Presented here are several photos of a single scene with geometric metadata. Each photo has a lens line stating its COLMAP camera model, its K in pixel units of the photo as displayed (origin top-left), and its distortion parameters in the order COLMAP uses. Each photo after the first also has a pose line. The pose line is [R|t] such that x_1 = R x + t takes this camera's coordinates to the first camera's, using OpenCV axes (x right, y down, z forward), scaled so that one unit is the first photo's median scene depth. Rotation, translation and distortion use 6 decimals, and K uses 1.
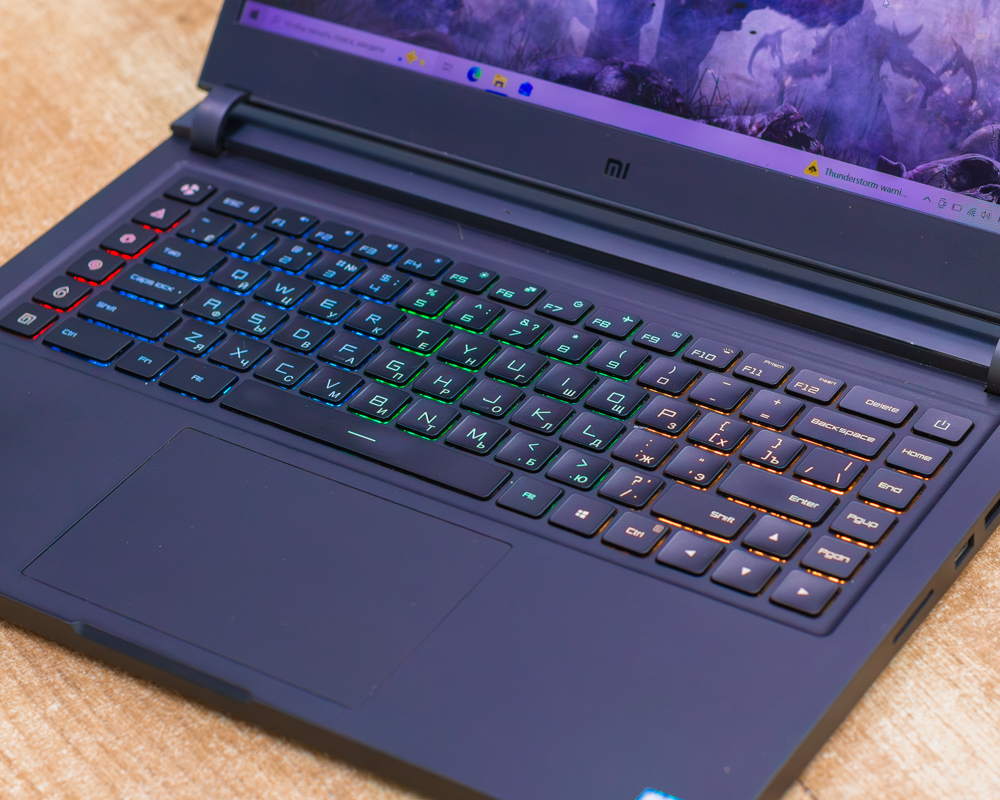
lens RADIAL K [[2985.4, 0, 498.0], [0, 2985.4, 398.7], [0, 0, 1]] dist [-0.163259, 0.000000]
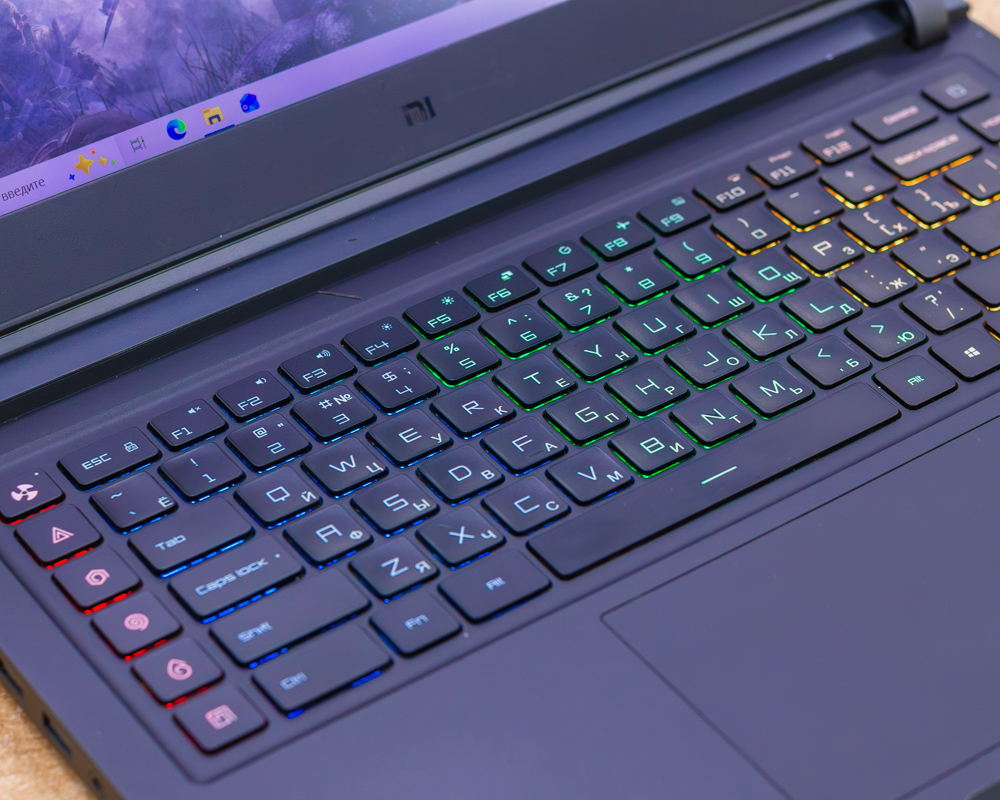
lens RADIAL K [[2985.4, 0, 499.9], [0, 2985.4, 400.9], [0, 0, 1]] dist [-0.163259, 0.000000]
pose [[0.366459, -0.537602, 0.759402, -0.590951], [0.534373, 0.789754, 0.301220, -0.243524], [-0.761678, 0.295419, 0.576692, 0.565201]]
